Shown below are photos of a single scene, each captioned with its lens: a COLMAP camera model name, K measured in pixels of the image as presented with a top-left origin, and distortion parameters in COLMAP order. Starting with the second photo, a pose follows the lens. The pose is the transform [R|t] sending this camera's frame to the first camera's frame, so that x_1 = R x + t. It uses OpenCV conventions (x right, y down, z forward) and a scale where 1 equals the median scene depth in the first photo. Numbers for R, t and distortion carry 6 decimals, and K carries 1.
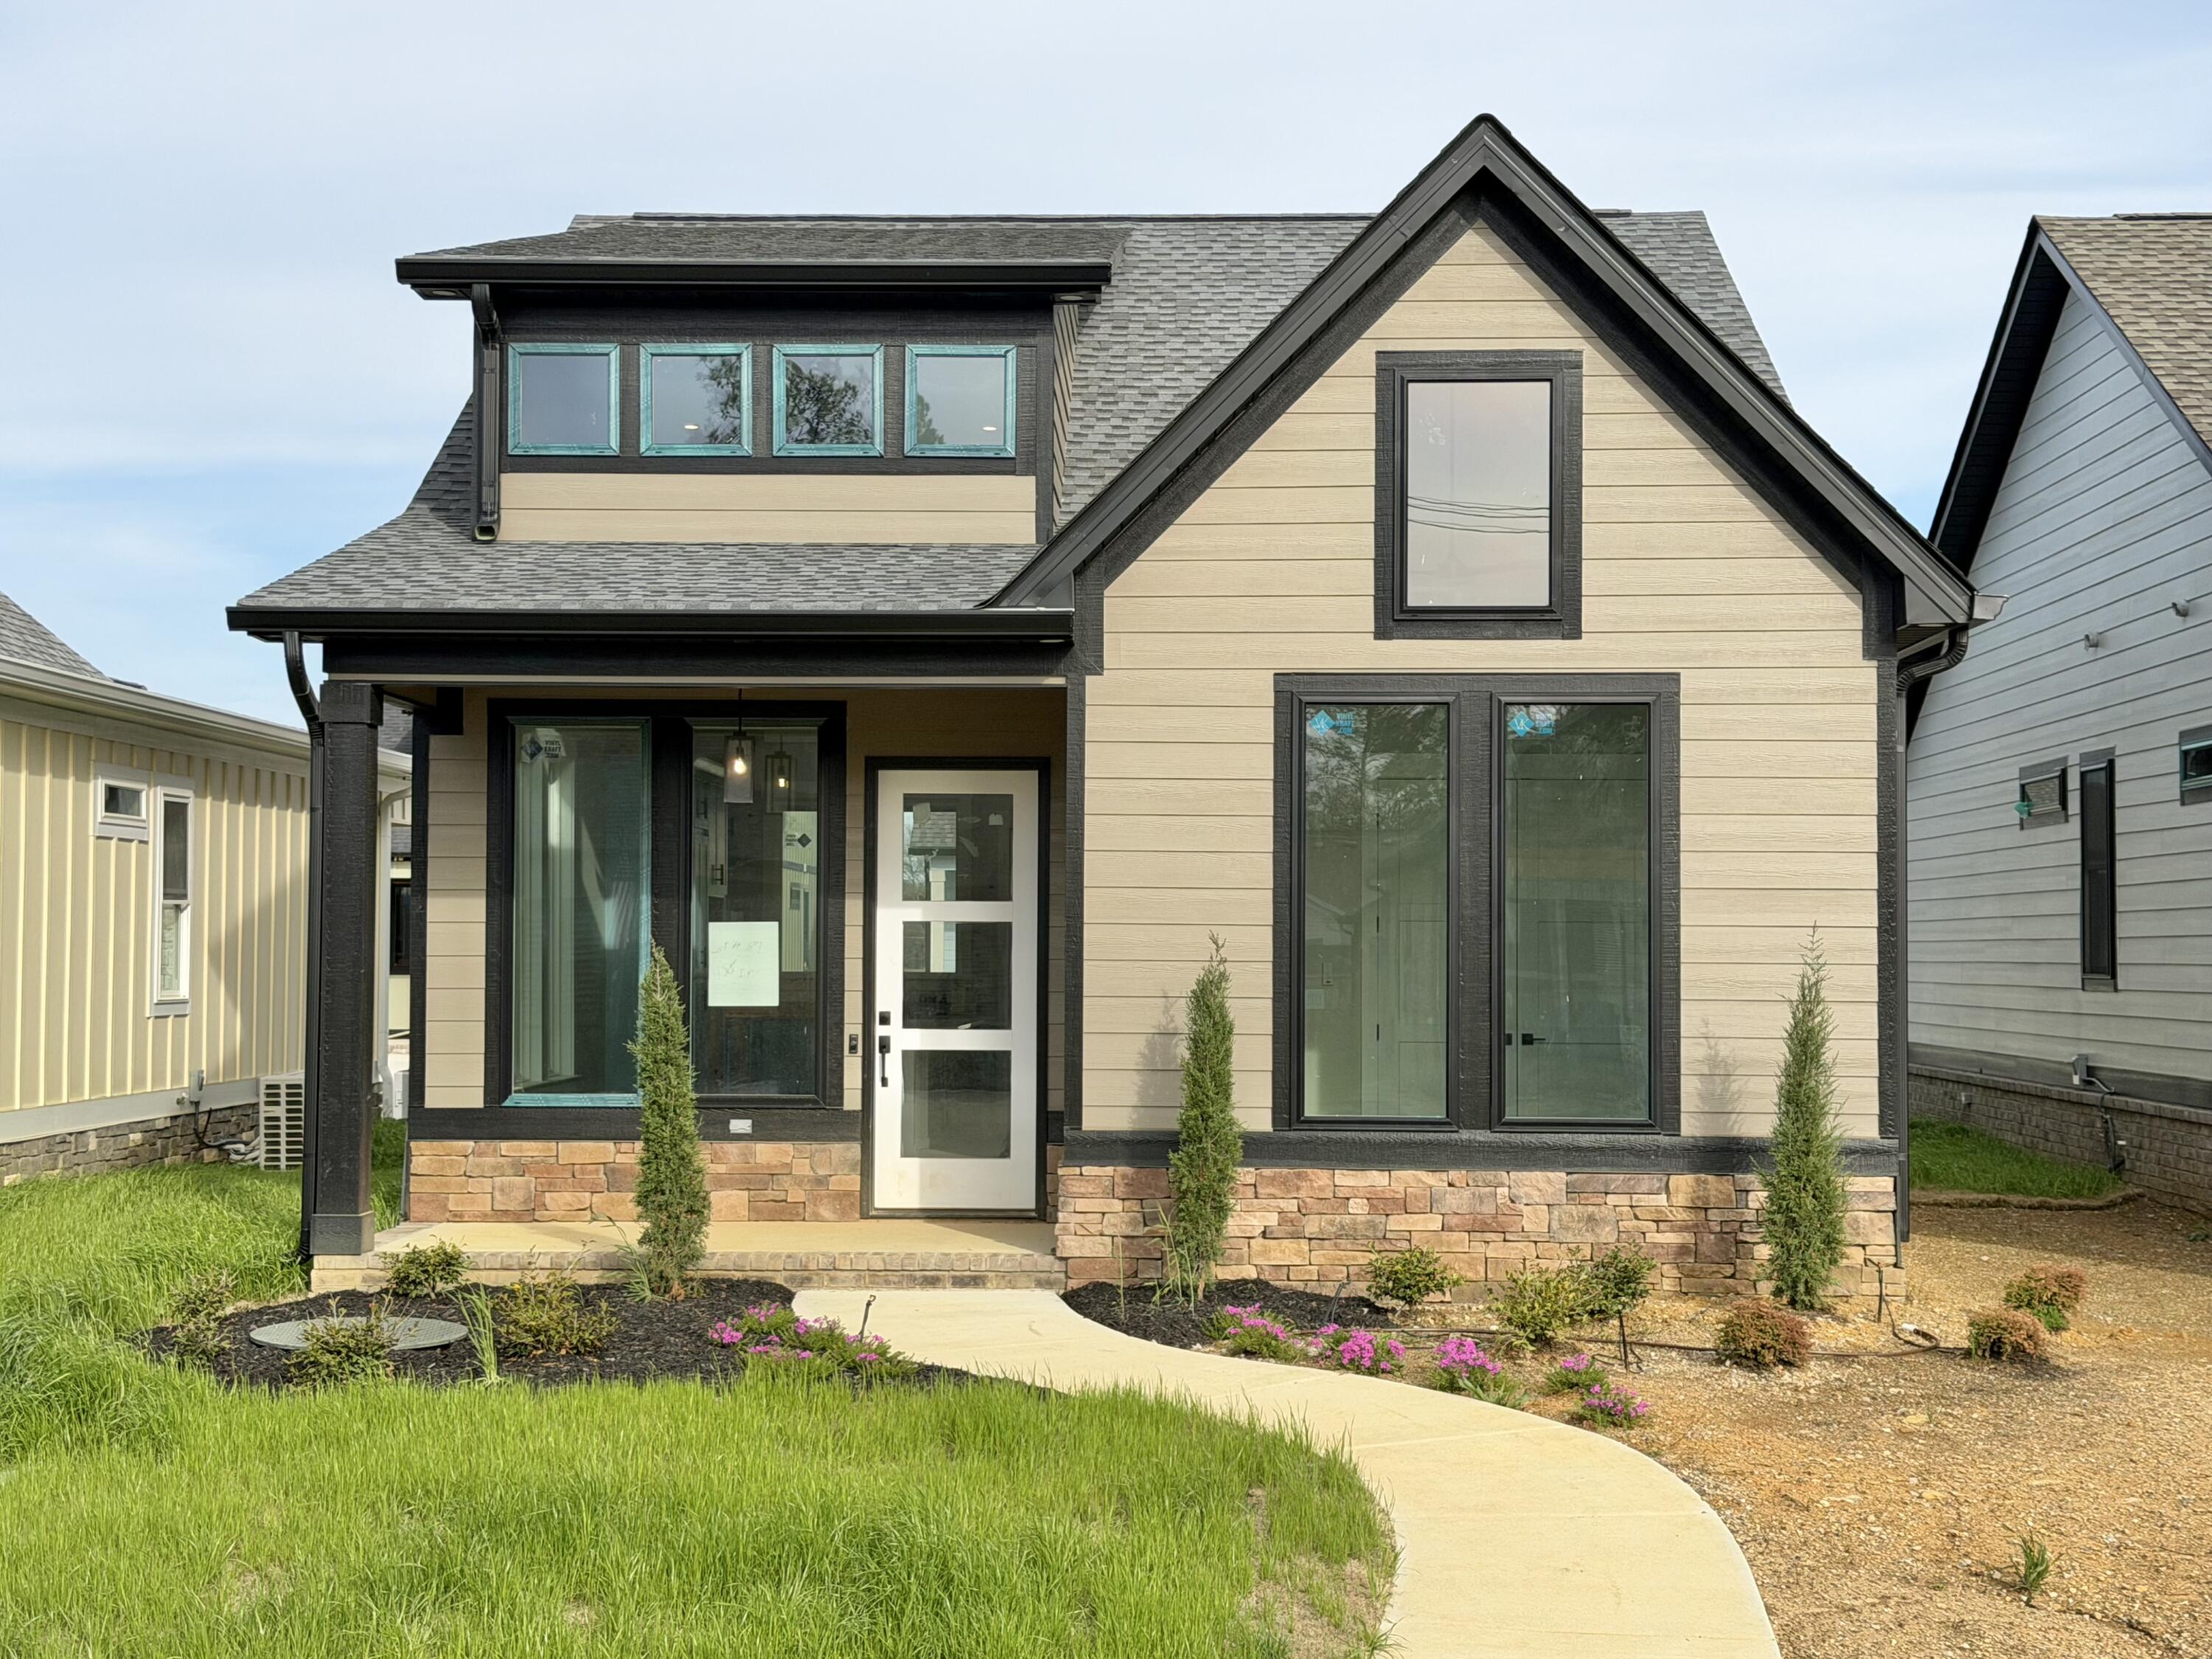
lens RADIAL K [[3213.6, 0, 1099.9], [0, 3213.6, 823.9], [0, 0, 1]] dist [0.120111, 0.000000]
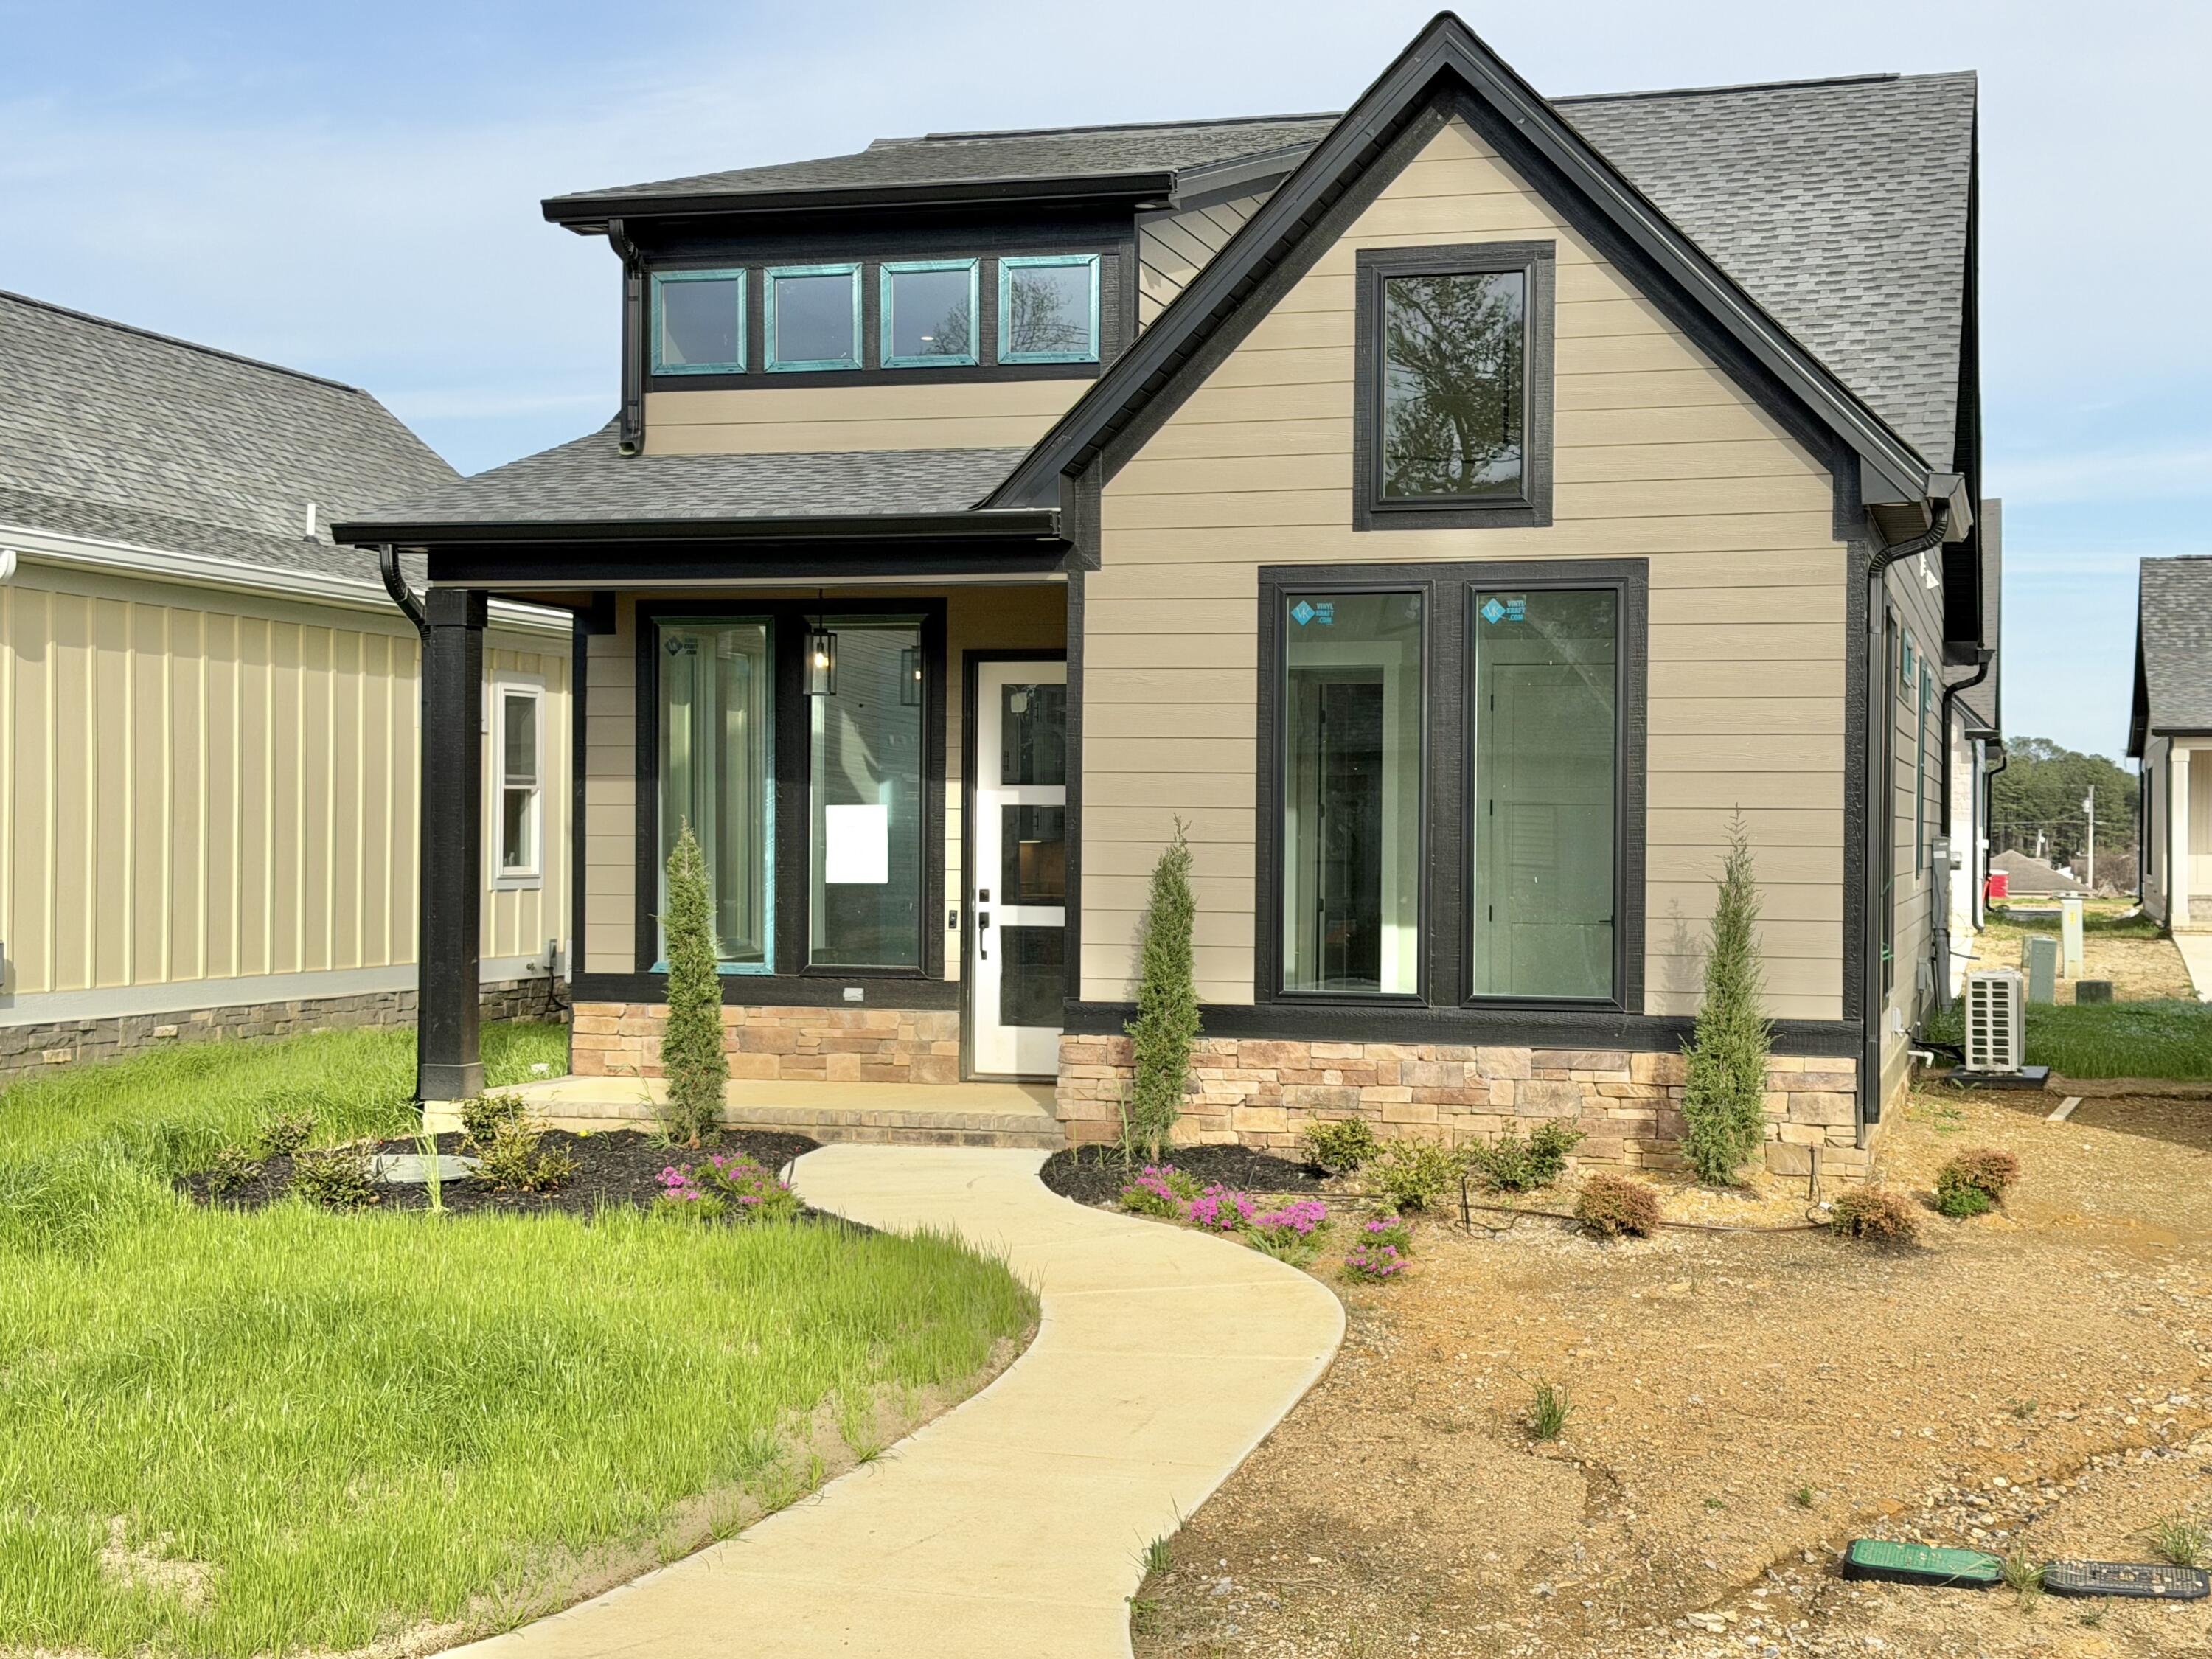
lens RADIAL K [[3213.6, 0, 1101.9], [0, 3213.6, 823.4], [0, 0, 1]] dist [0.120111, 0.000000]
pose [[0.968327, 0.001520, -0.249682, 0.264936], [0.007192, 0.999397, 0.033979, 0.000729], [0.249583, -0.034699, 0.967731, -0.022093]]
